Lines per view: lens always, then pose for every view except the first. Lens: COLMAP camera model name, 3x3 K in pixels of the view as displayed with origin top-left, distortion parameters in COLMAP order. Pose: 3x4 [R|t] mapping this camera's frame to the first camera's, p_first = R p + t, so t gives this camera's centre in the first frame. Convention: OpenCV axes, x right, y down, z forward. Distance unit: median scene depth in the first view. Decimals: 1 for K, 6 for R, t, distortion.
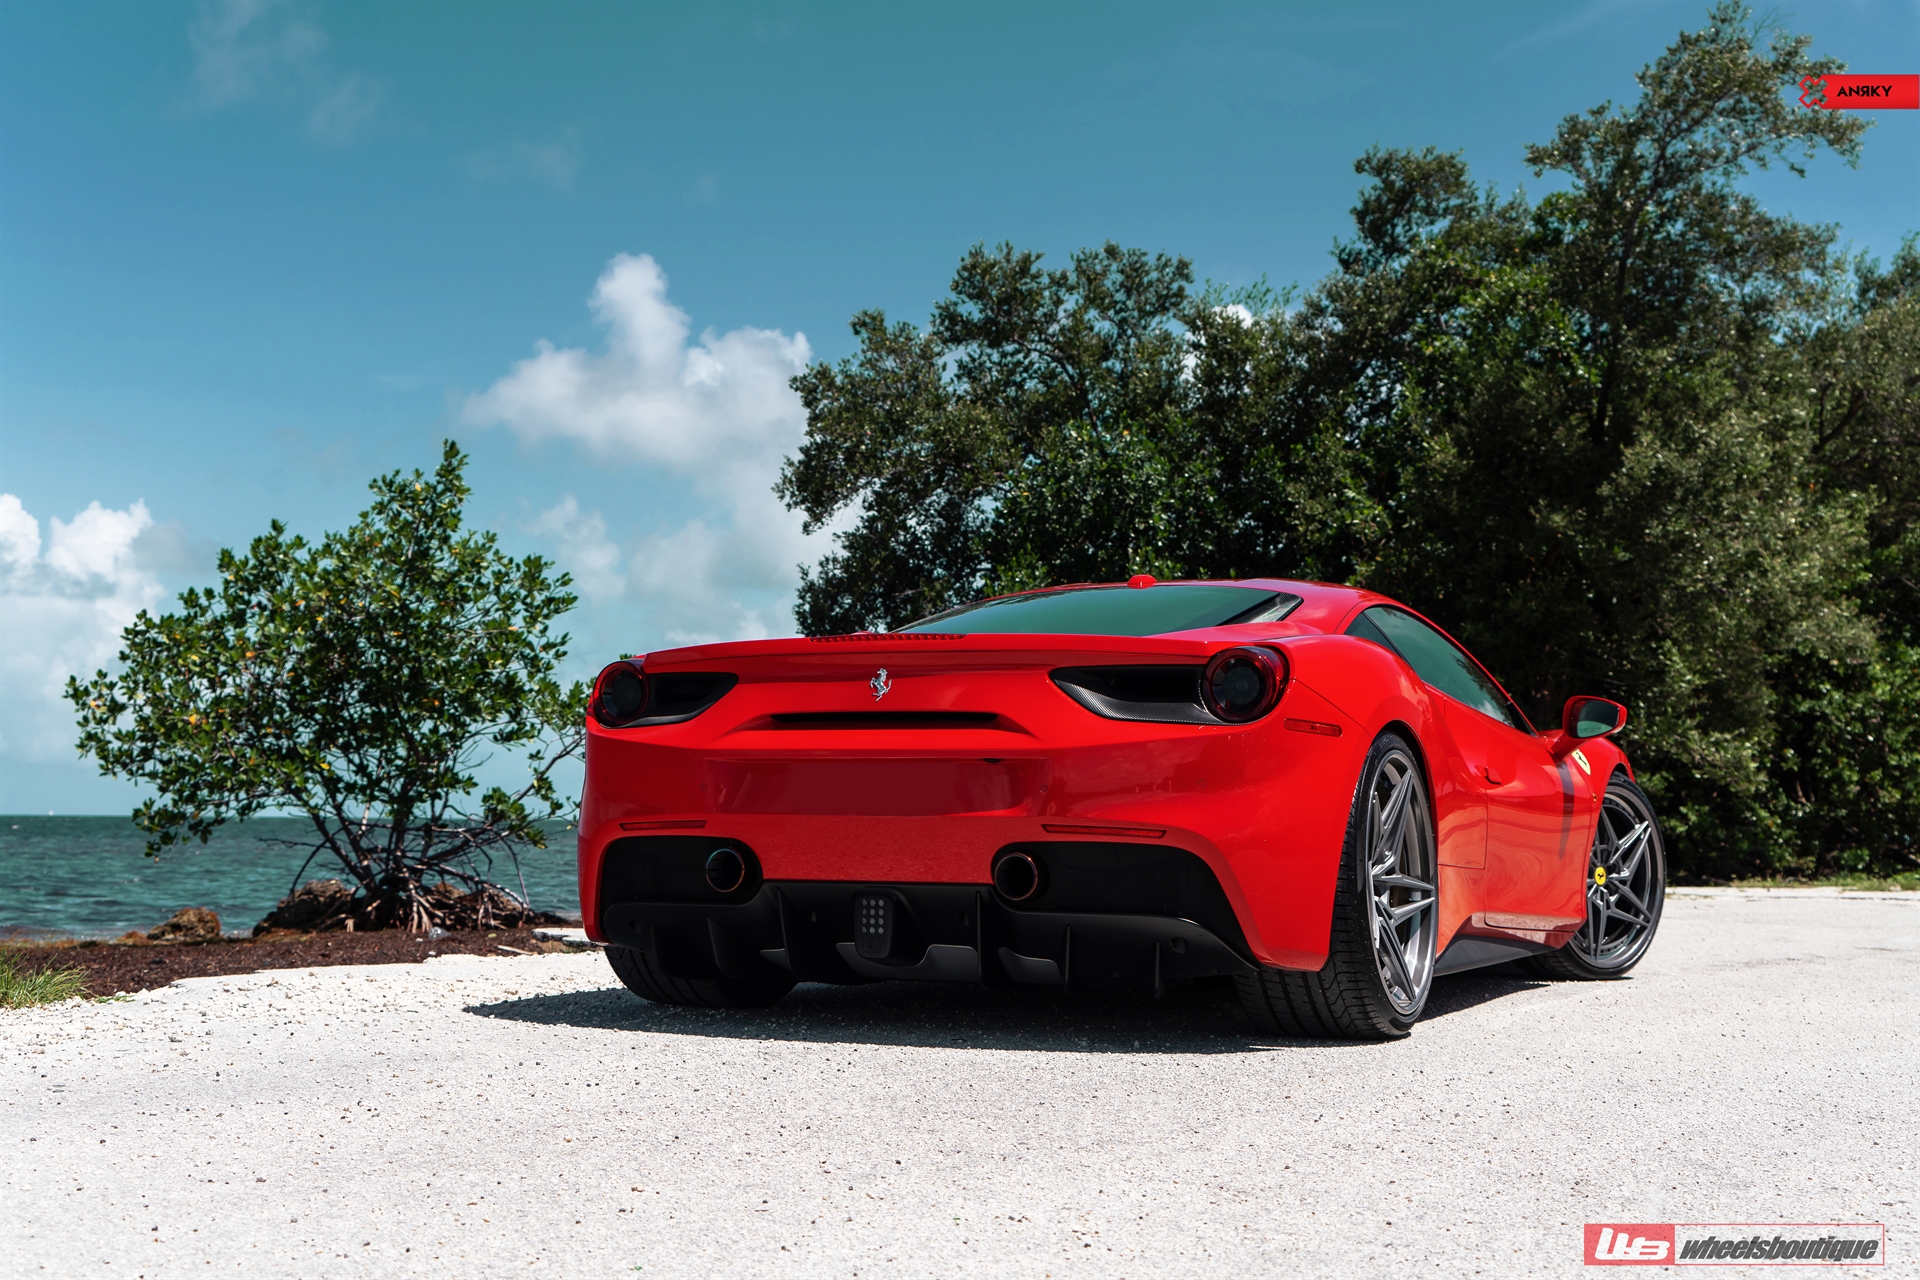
lens RADIAL K [[2517.4, 0, 960.0], [0, 2517.4, 640.0], [0, 0, 1]] dist [-0.013617, 0.036018]
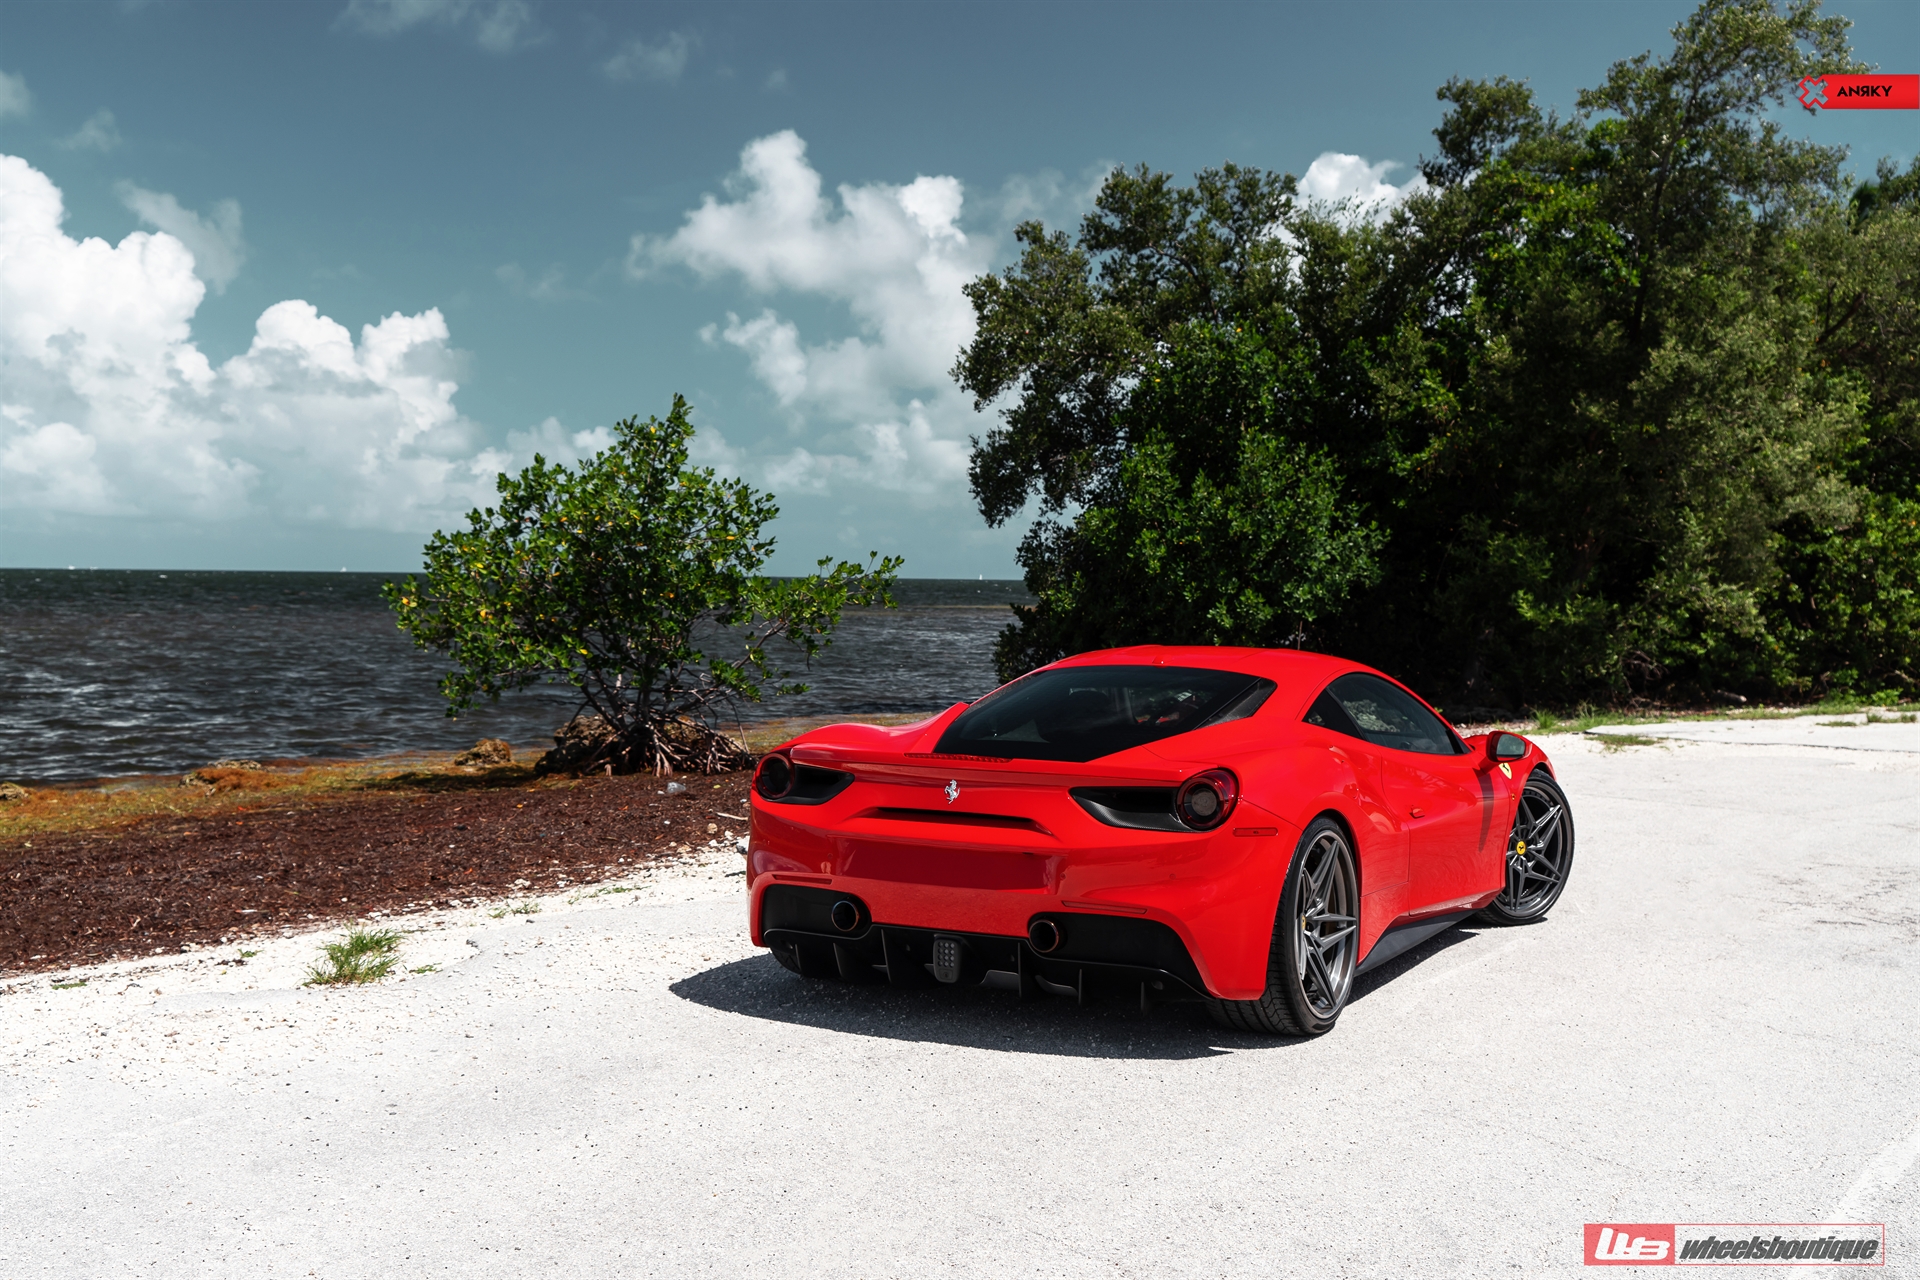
lens RADIAL K [[2140.5, 0, 1024.8], [0, 2140.5, 643.9], [0, 0, 1]] dist [0.009753, 0.025272]
pose [[0.998698, 0.001069, -0.050998, 0.017056], [0.004444, 0.994155, 0.107872, -0.046912], [0.050815, -0.107958, 0.992856, -0.043819]]
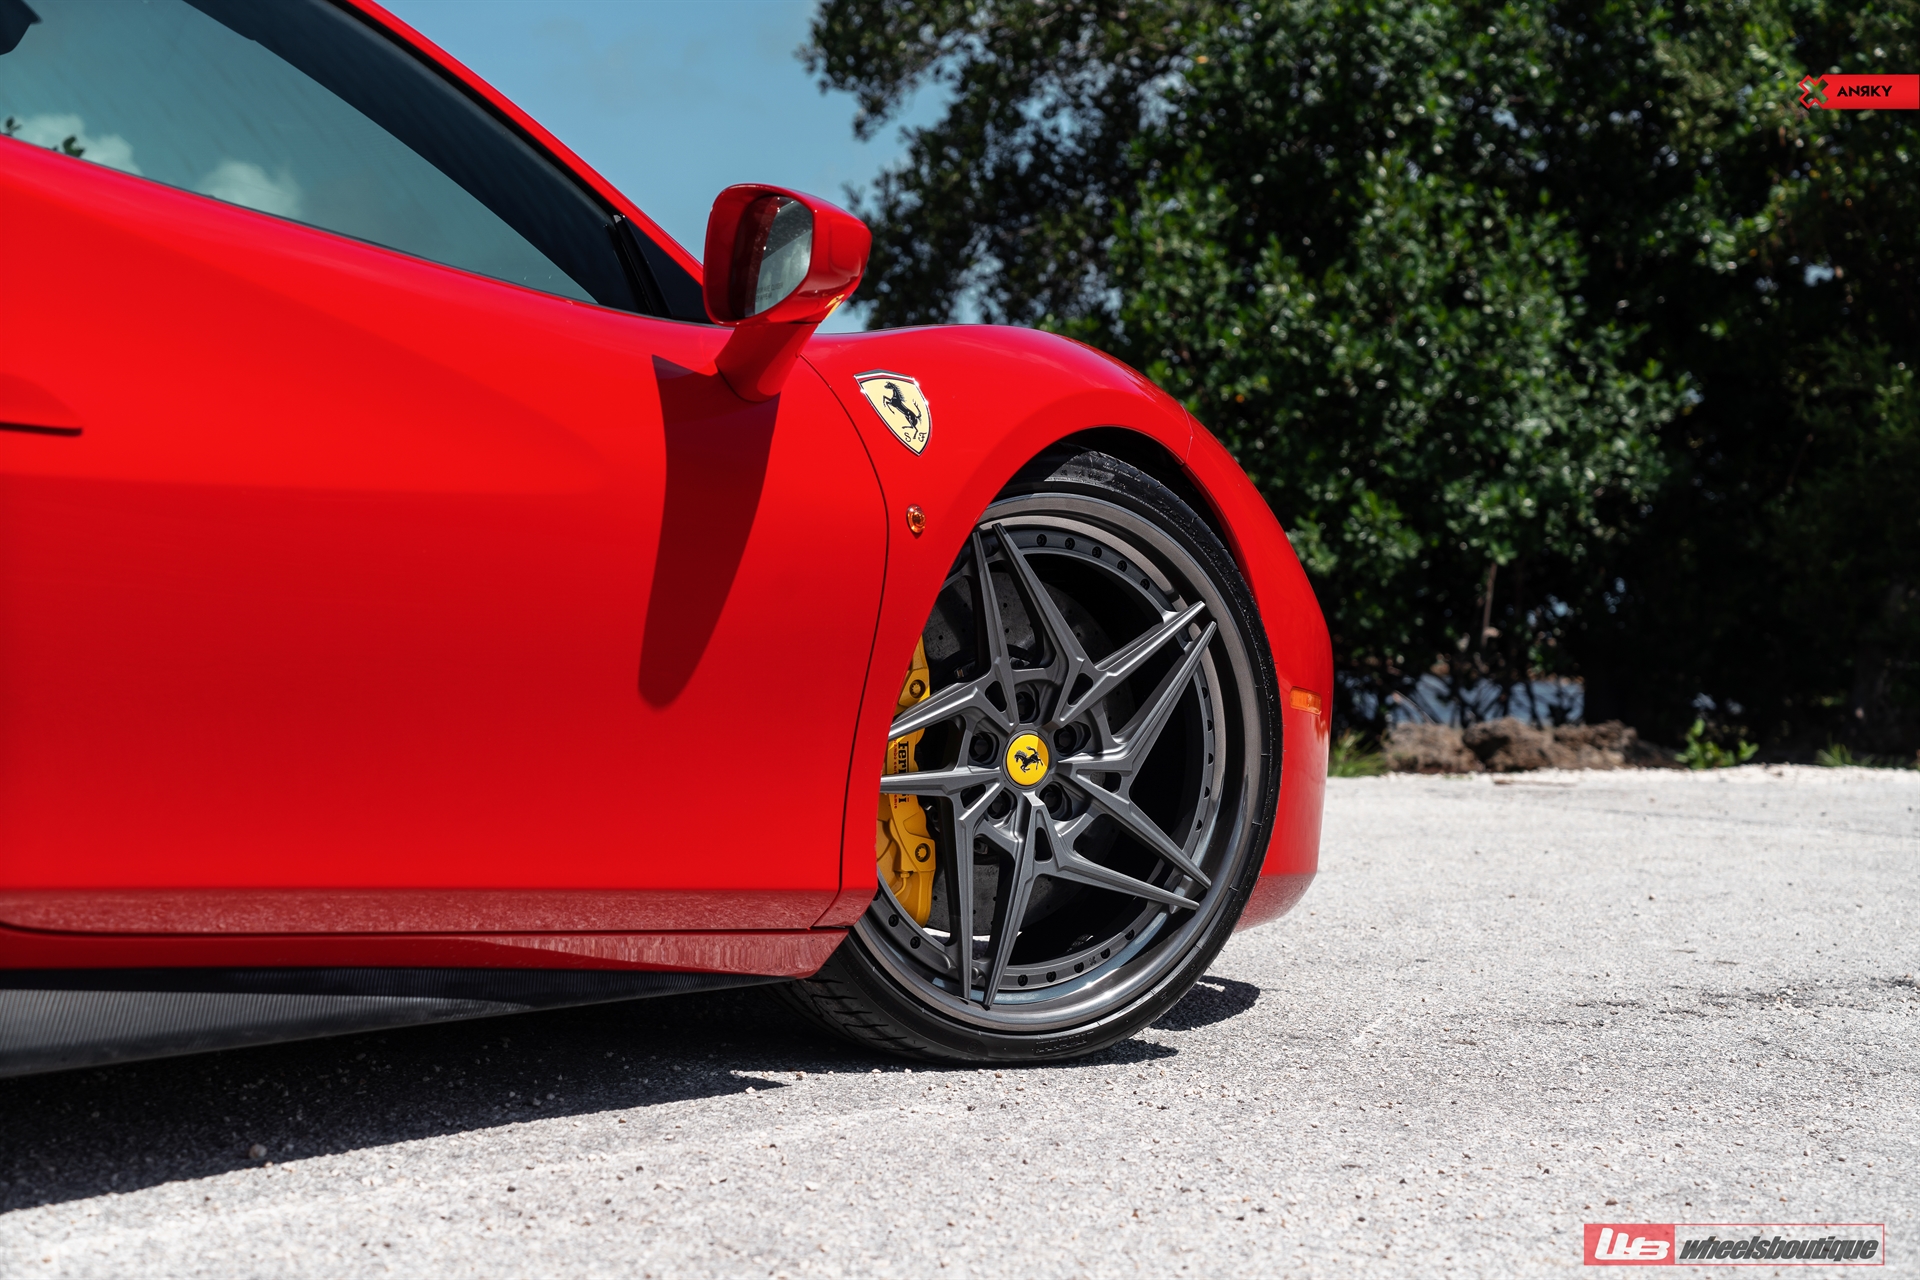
lens RADIAL K [[3598.0, 0, 960.0], [0, 3598.0, 640.0], [0, 0, 1]] dist [-0.025818, -0.052988]
pose [[0.988138, 0.025883, -0.151371, 0.108400], [-0.014556, 0.997042, 0.075466, 0.014591], [0.152877, -0.072367, 0.985592, 0.182717]]
